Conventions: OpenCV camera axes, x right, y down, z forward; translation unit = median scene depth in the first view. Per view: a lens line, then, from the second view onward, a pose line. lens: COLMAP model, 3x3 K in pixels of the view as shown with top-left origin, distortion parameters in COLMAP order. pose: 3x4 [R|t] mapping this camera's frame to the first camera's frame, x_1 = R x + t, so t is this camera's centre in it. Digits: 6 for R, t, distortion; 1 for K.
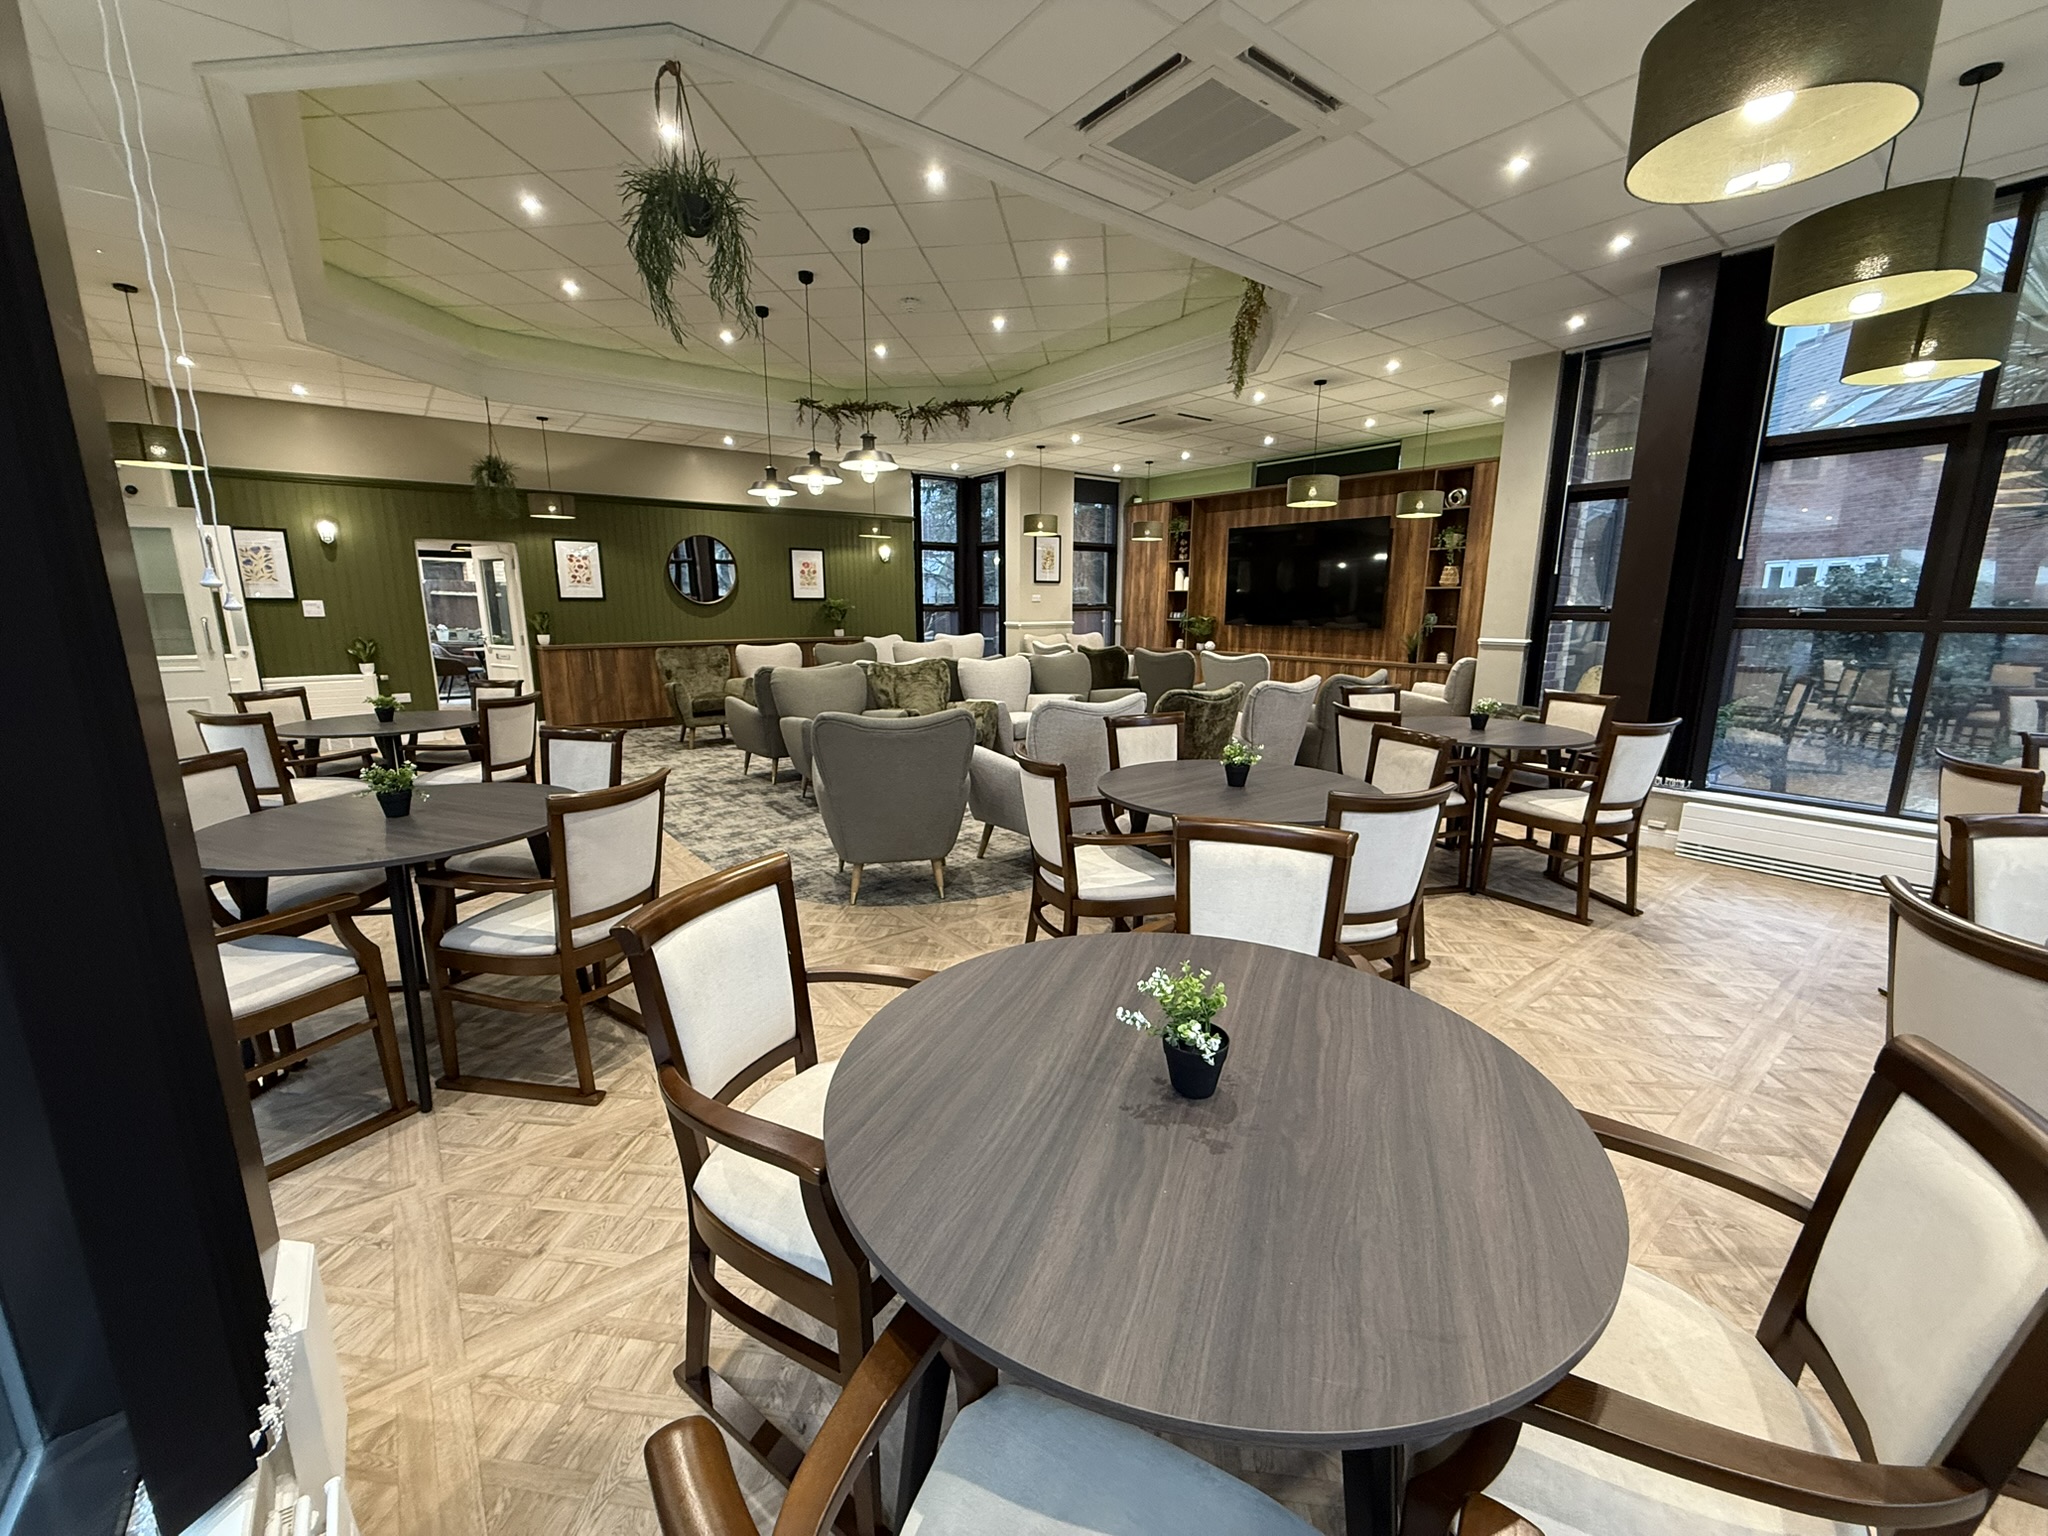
lens RADIAL K [[812.8, 0, 1016.5], [0, 812.8, 767.1], [0, 0, 1]] dist [-0.000232, -0.000204]
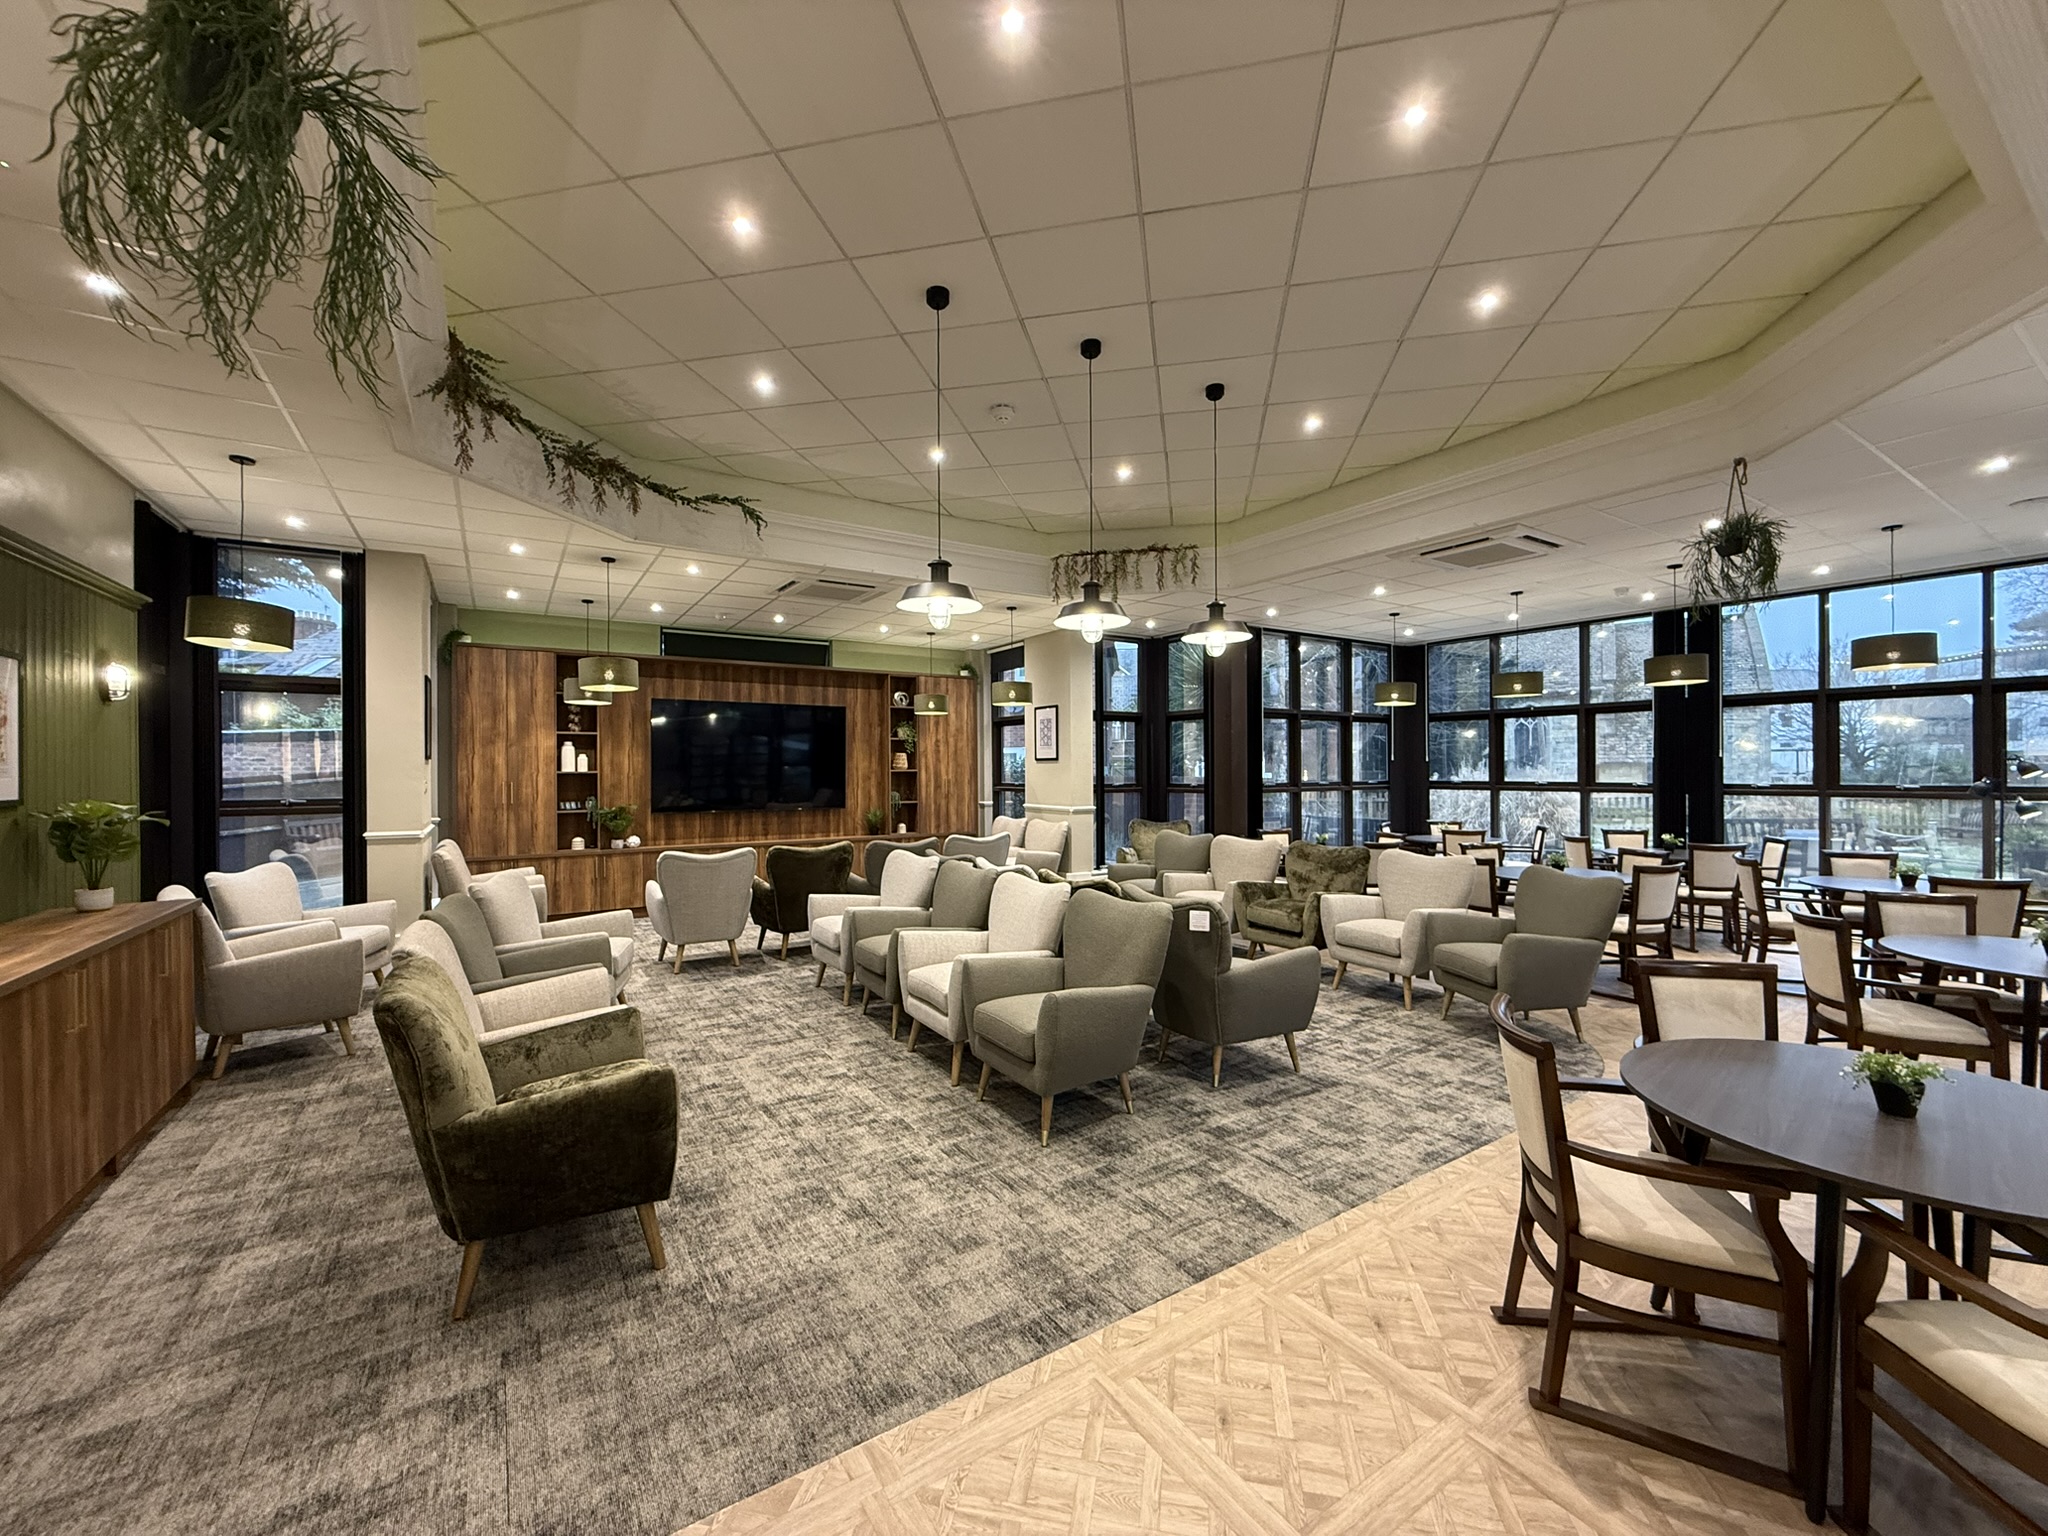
lens RADIAL K [[812.8, 0, 1015.7], [0, 812.8, 768.8], [0, 0, 1]] dist [-0.000232, -0.000204]
pose [[0.087475, -0.000505, 0.996167, -0.616603], [0.204967, 0.978612, -0.017502, -0.157302], [-0.974852, 0.205712, 0.085707, 0.686915]]
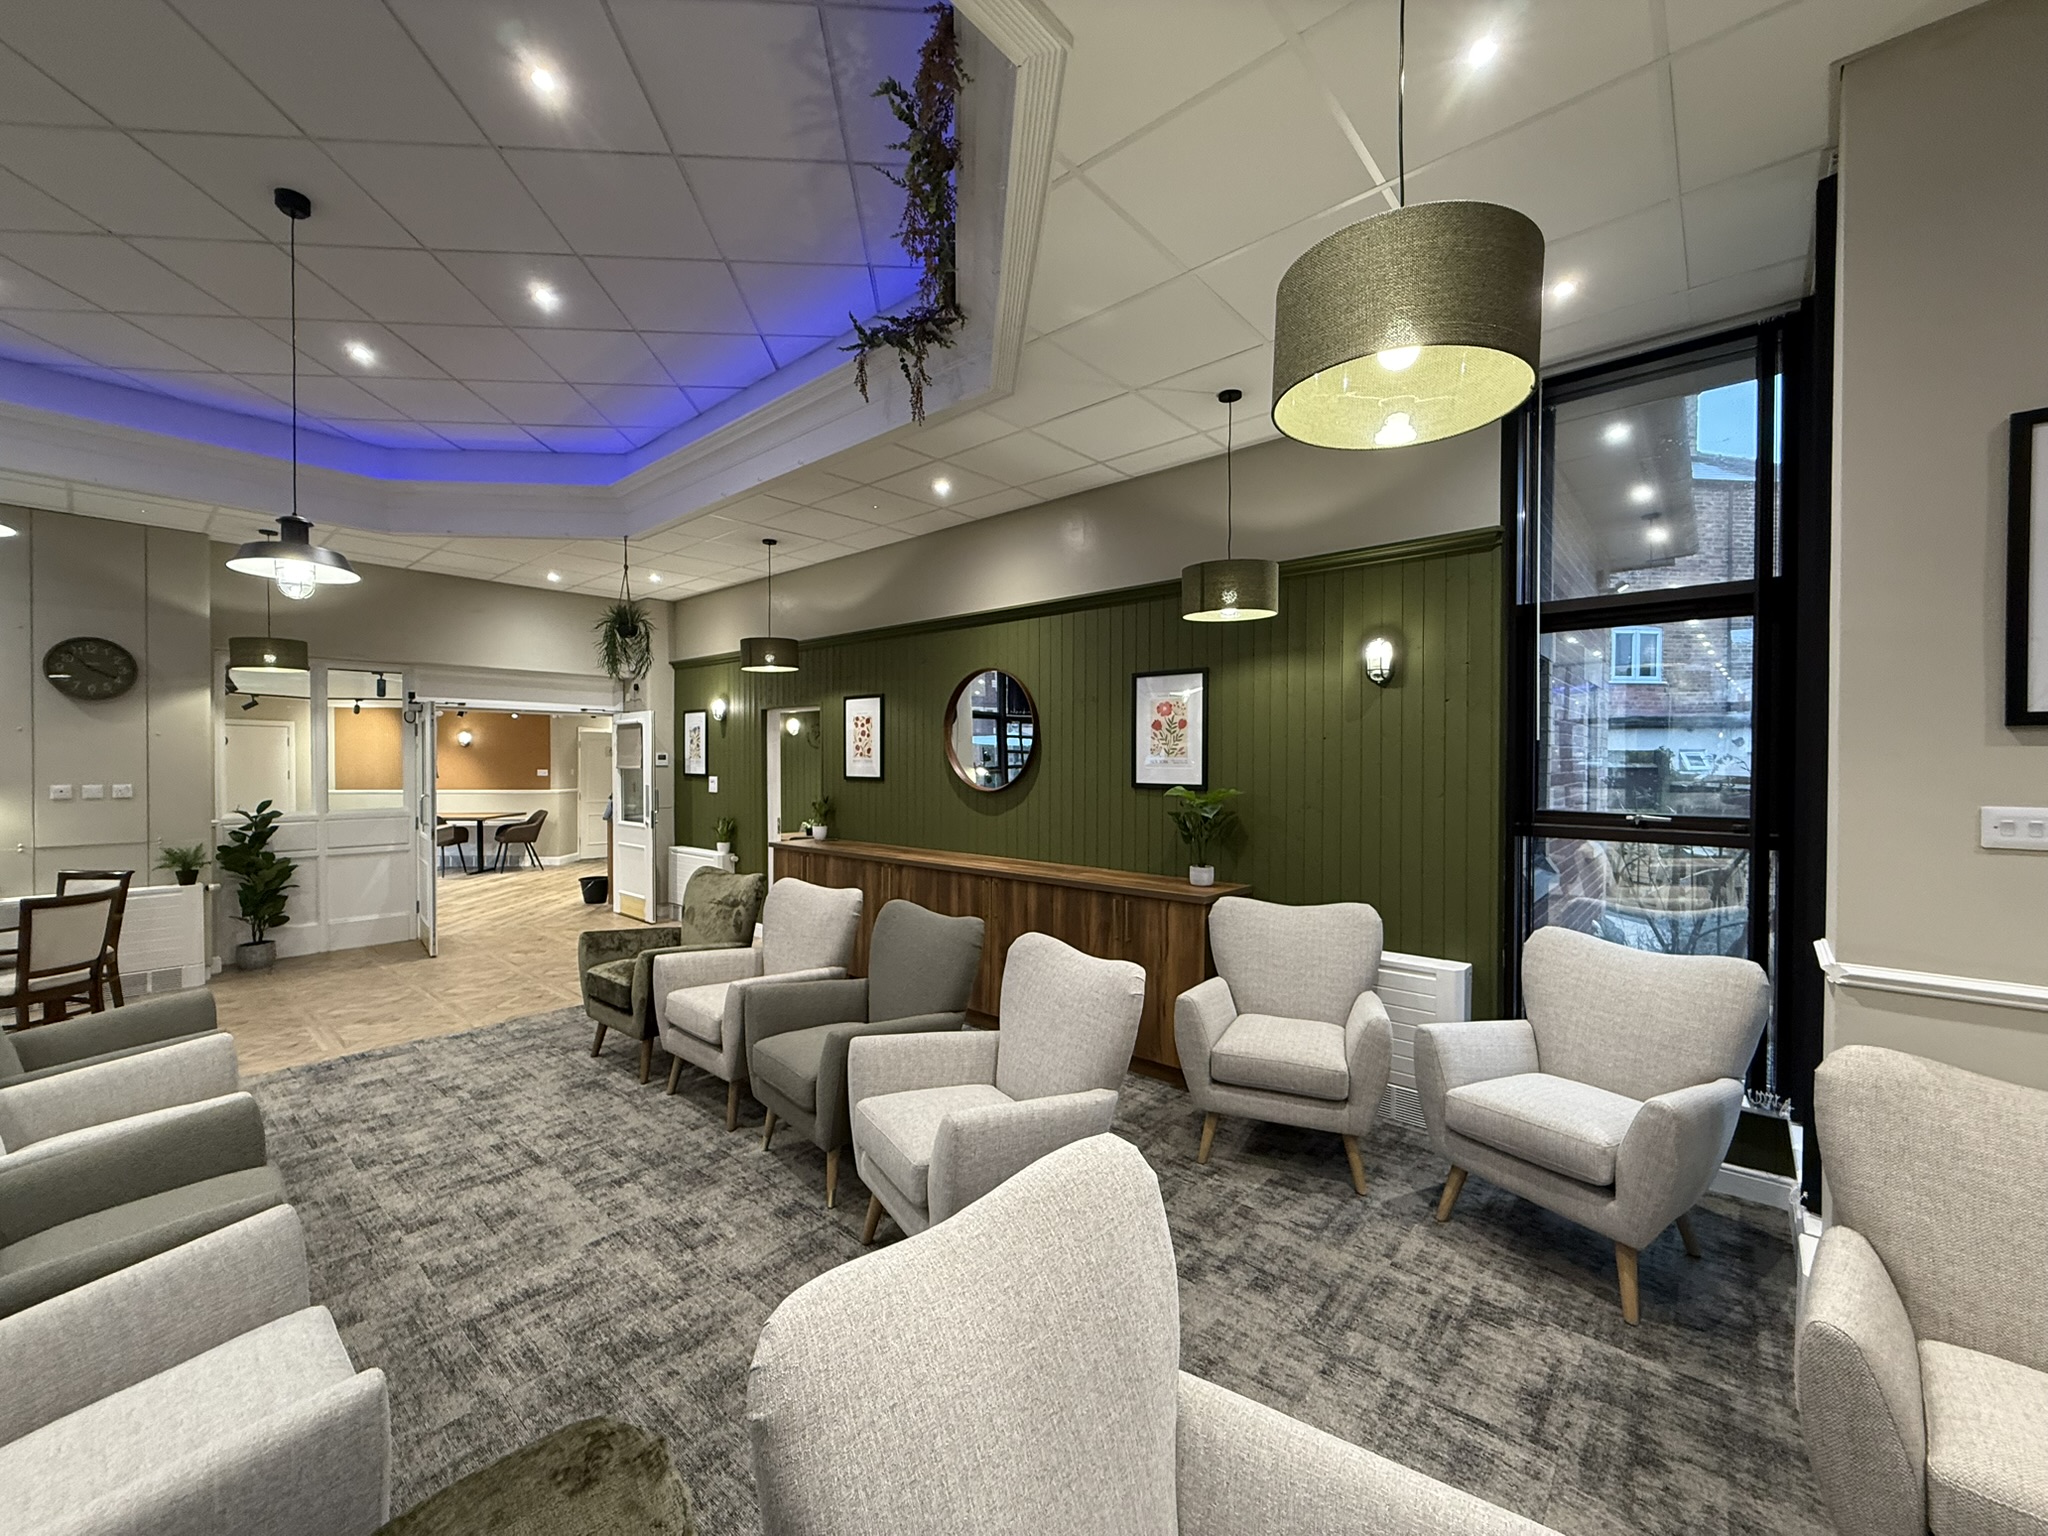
lens RADIAL K [[812.8, 0, 1016.8], [0, 812.8, 770.3], [0, 0, 1]] dist [-0.000232, -0.000204]
pose [[0.194947, 0.014442, -0.980707, 0.166961], [-0.198142, 0.979856, -0.024958, -0.220248], [0.960591, 0.199184, 0.193882, 0.979024]]
